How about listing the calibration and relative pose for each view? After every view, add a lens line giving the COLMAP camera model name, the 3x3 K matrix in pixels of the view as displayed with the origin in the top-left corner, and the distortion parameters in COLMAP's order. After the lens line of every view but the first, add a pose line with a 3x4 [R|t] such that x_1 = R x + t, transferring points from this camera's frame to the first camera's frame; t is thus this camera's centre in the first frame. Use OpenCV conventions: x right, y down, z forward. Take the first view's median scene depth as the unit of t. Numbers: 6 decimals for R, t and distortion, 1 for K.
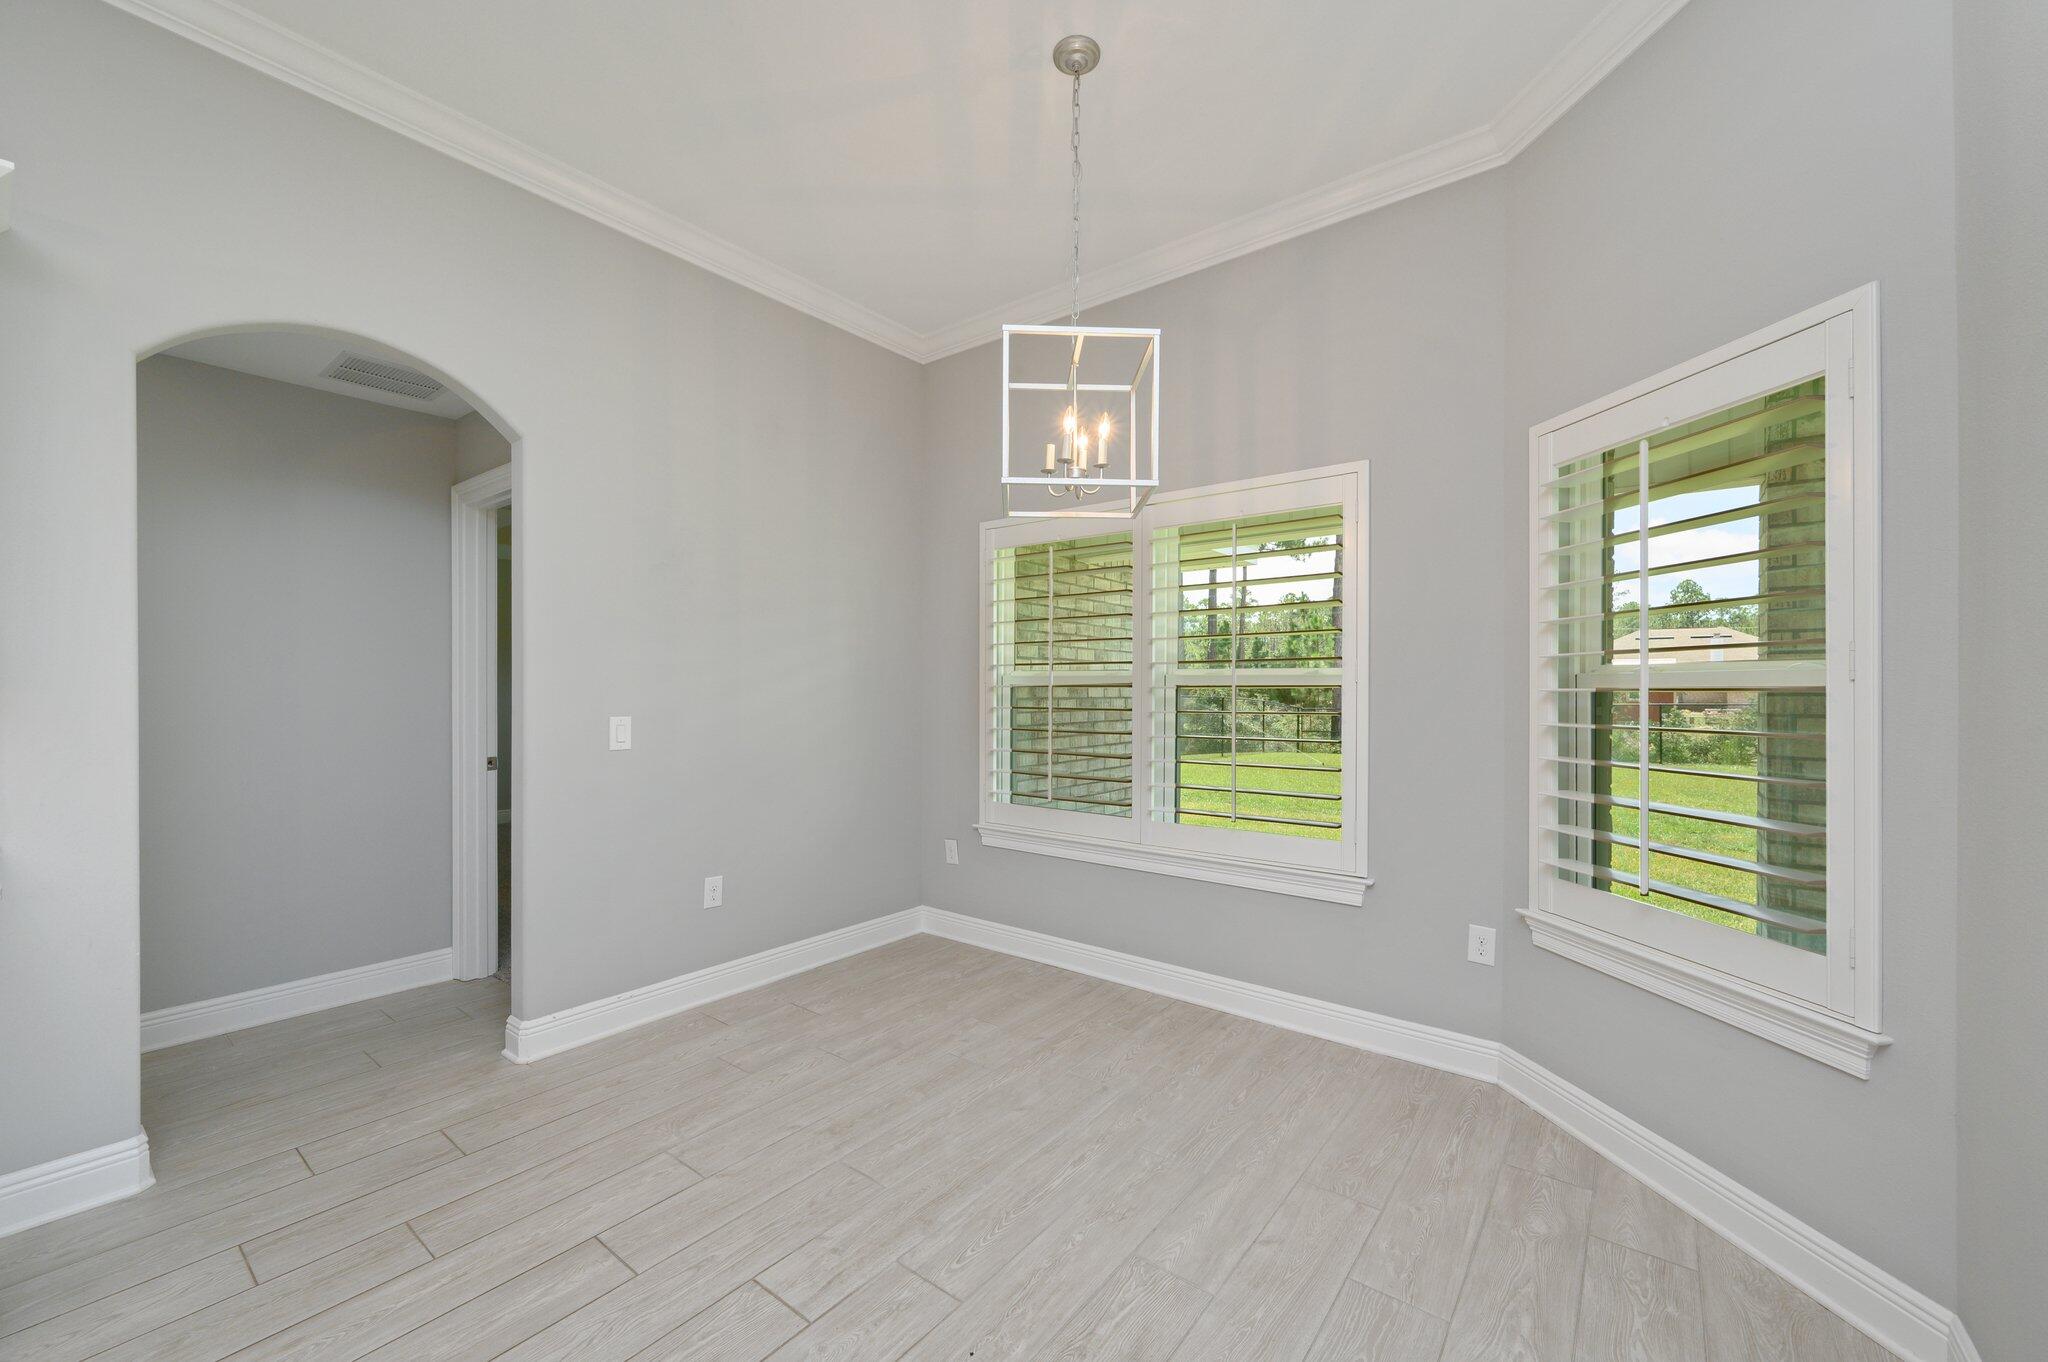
lens RADIAL K [[809.6, 0, 1023.9], [0, 809.6, 686.0], [0, 0, 1]] dist [0.000645, 0.000114]
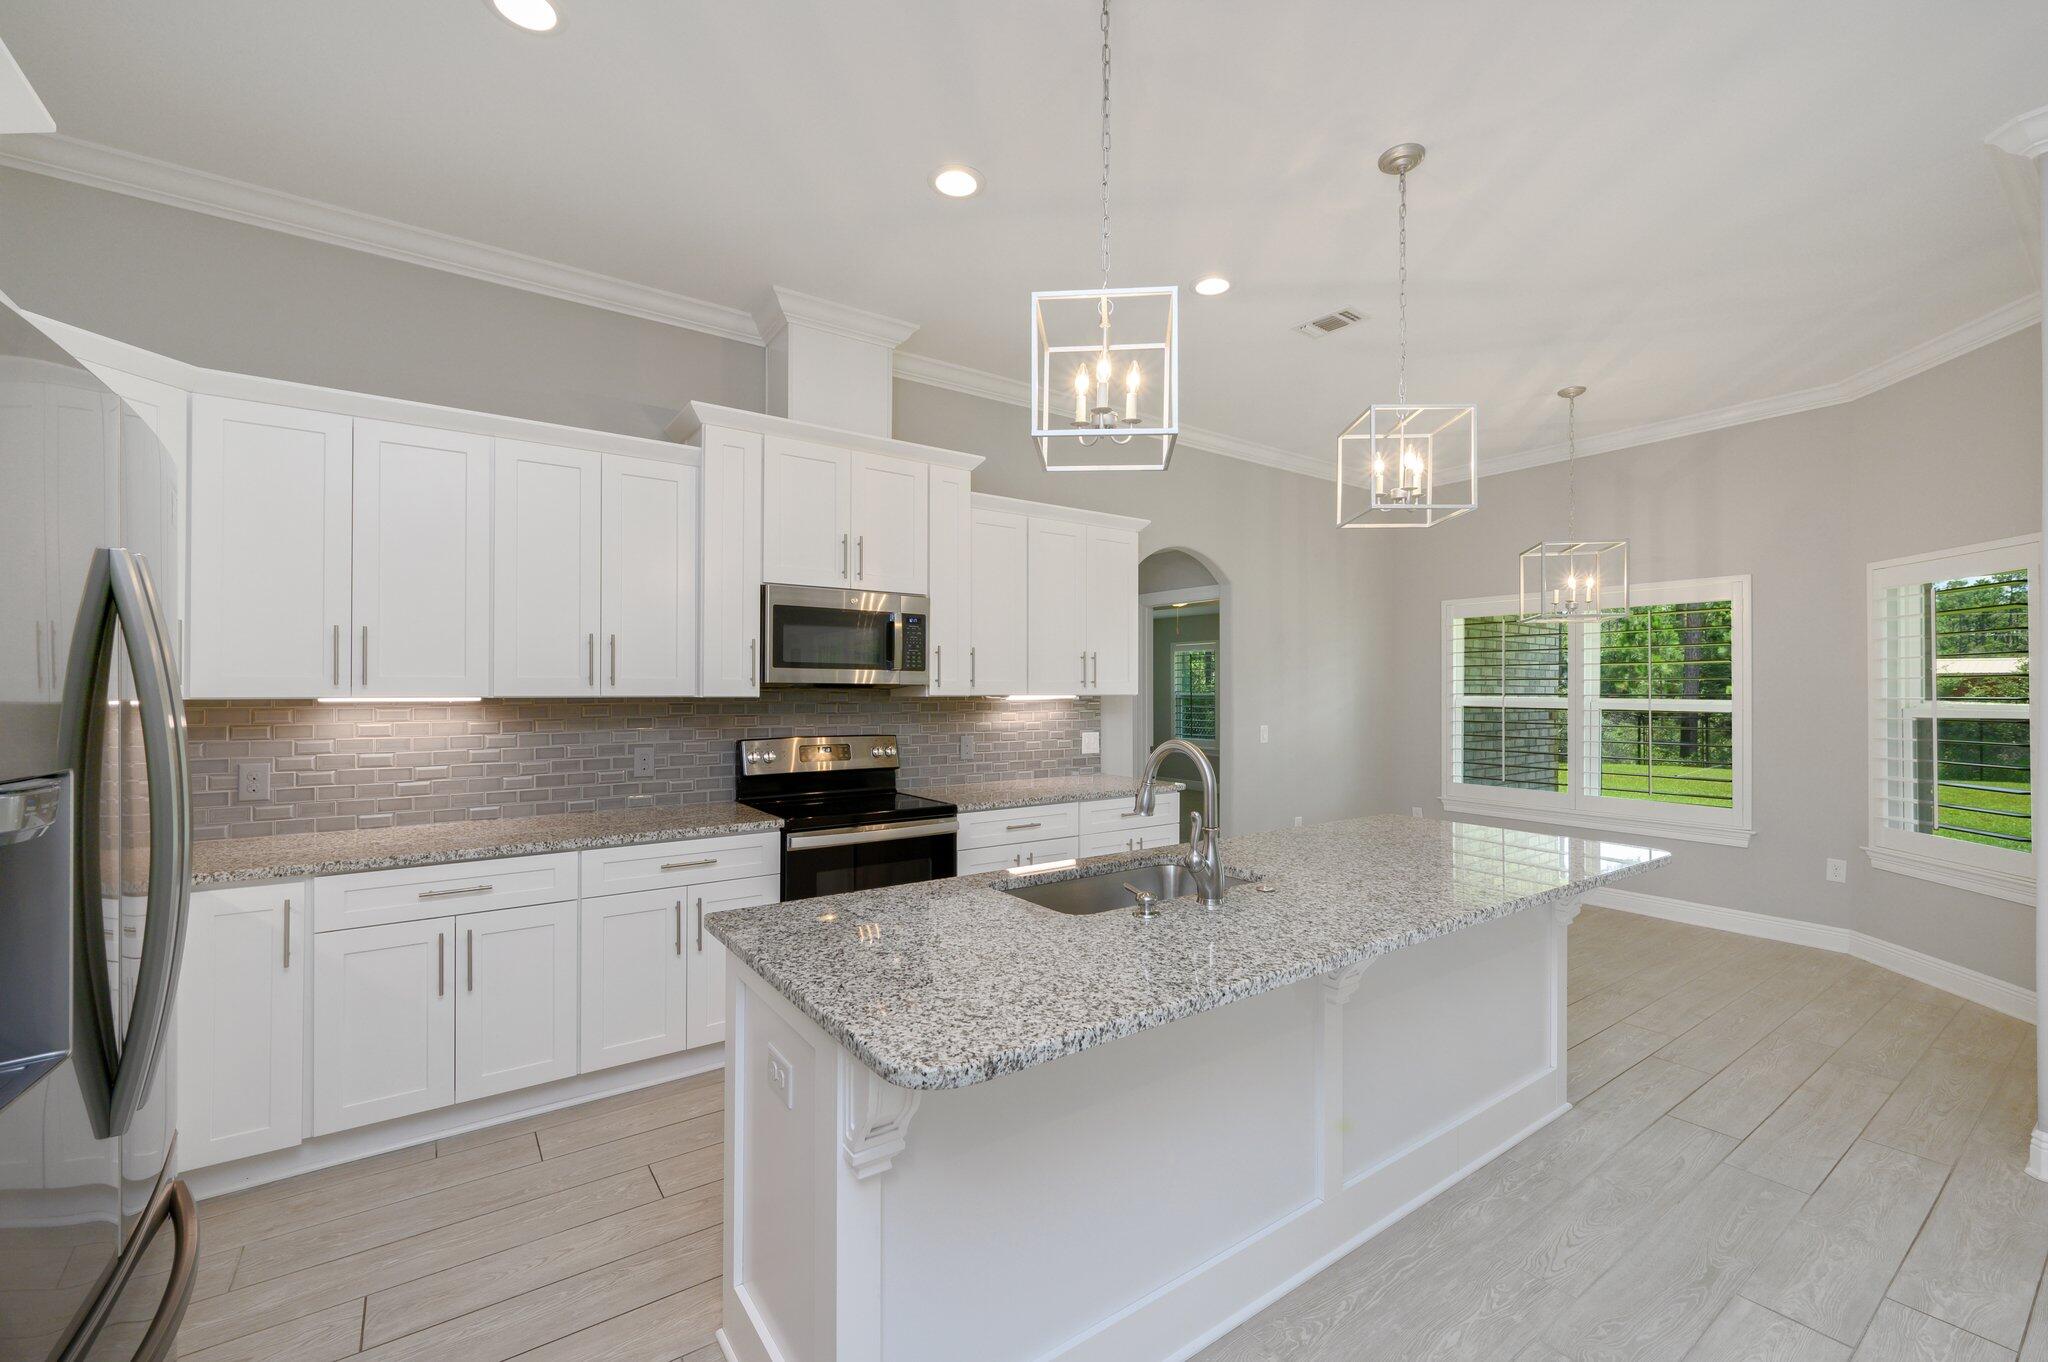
lens RADIAL K [[843.4, 0, 1021.2], [0, 843.4, 685.0], [0, 0, 1]] dist [-0.000217, -0.000243]
pose [[0.956911, -0.002652, -0.290369, -0.478159], [0.001661, 0.999992, -0.003659, -0.050493], [0.290376, 0.003019, 0.956908, -1.025859]]
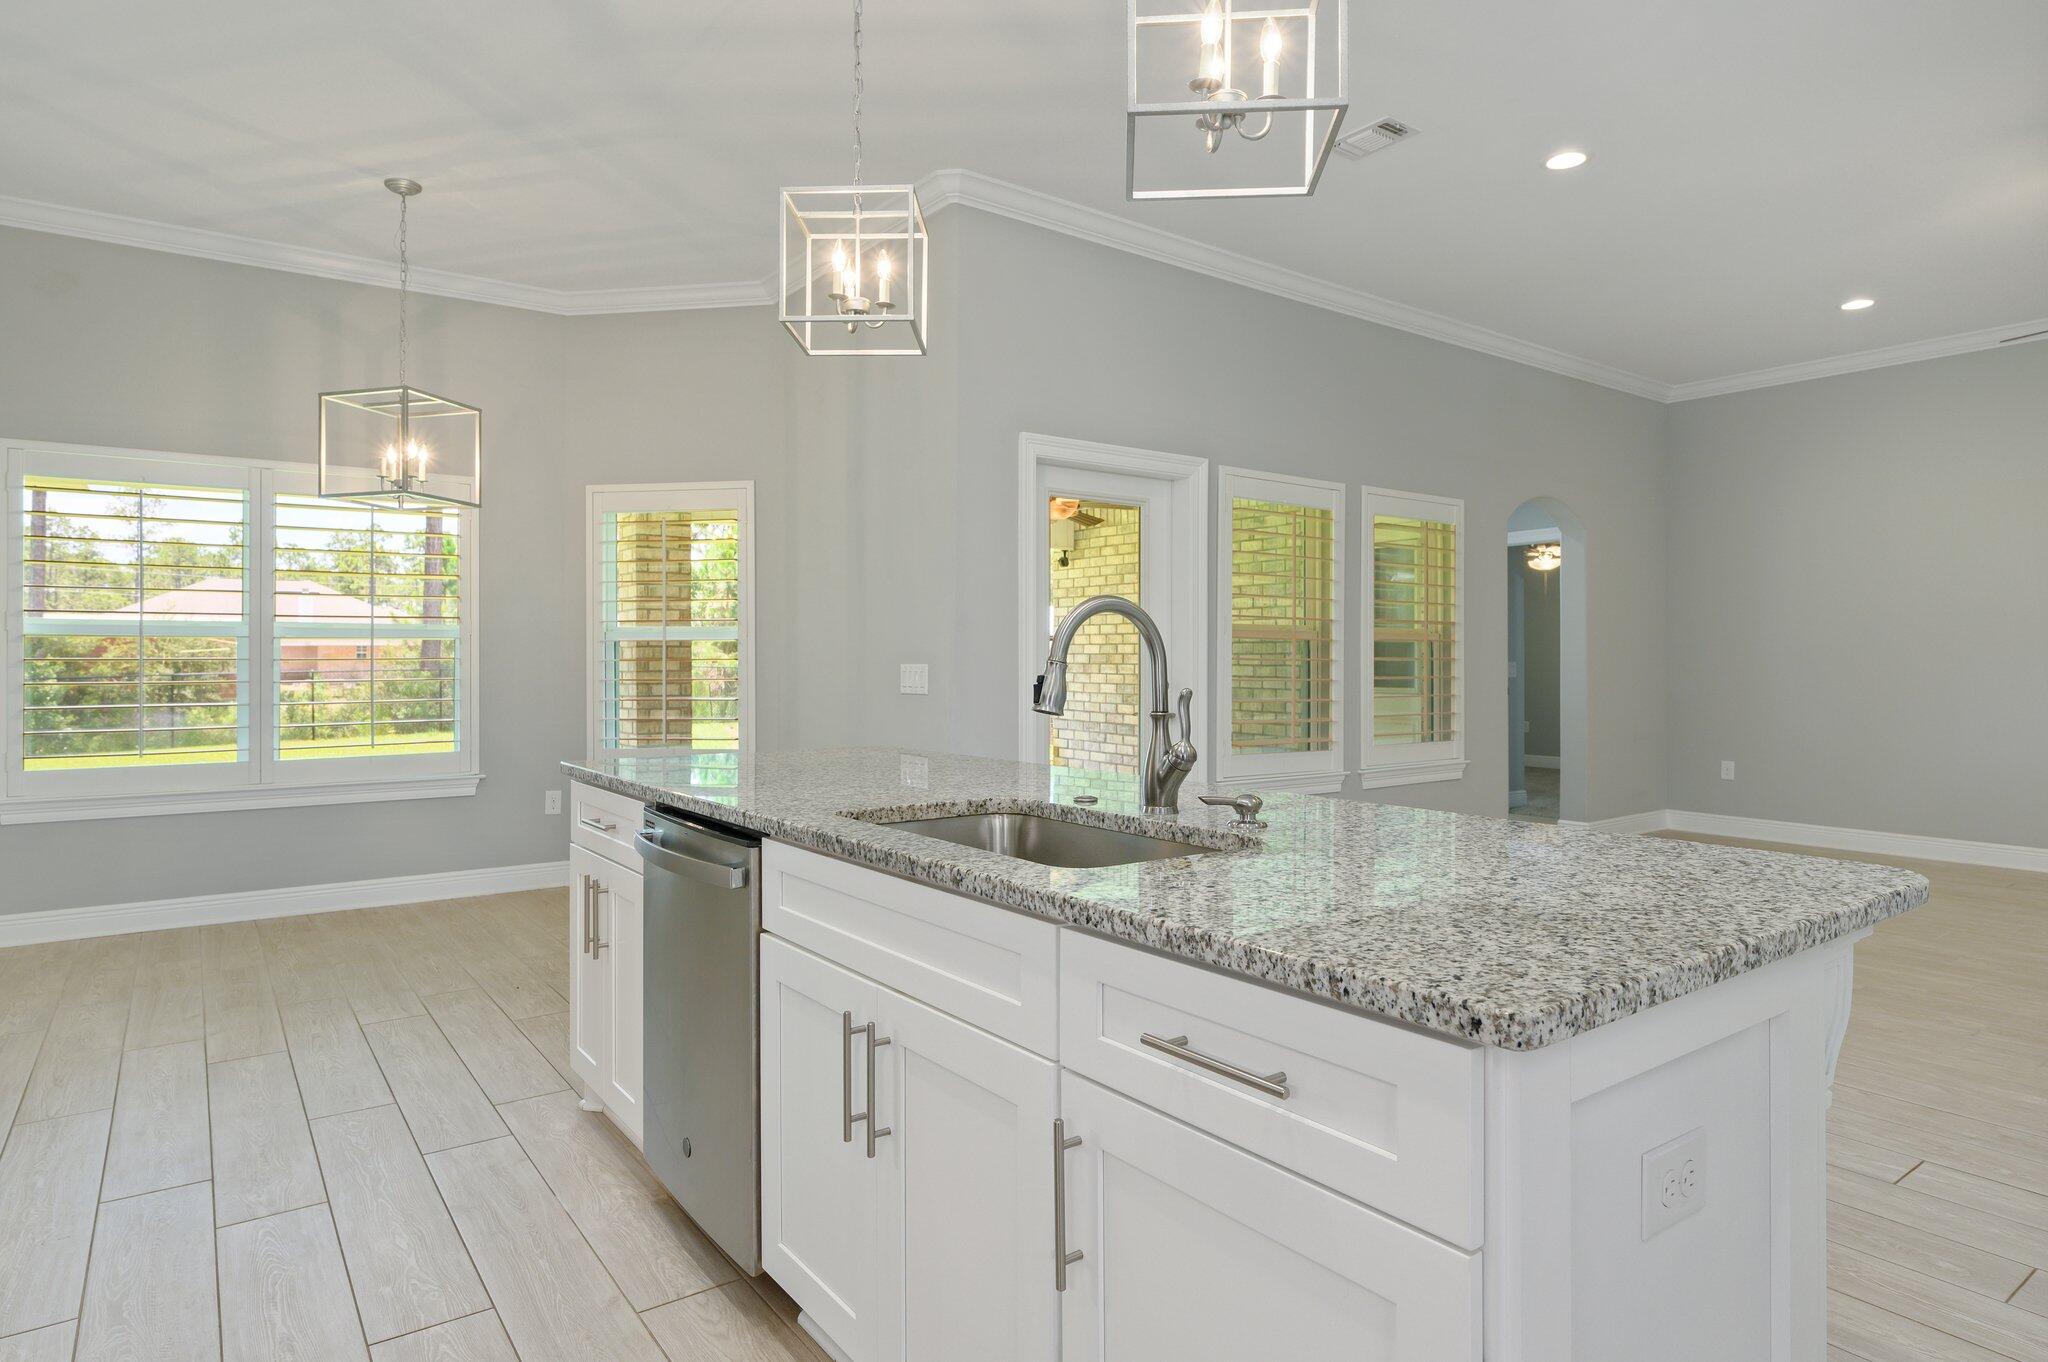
lens RADIAL K [[1146.6, 0, 1015.2], [0, 1146.6, 660.2], [0, 0, 1]] dist [-0.002185, 0.000996]
pose [[0.281358, -0.004200, 0.959594, -1.200984], [-0.001172, 0.999988, 0.004720, 0.027333], [-0.959602, -0.002453, 0.281349, -0.448858]]
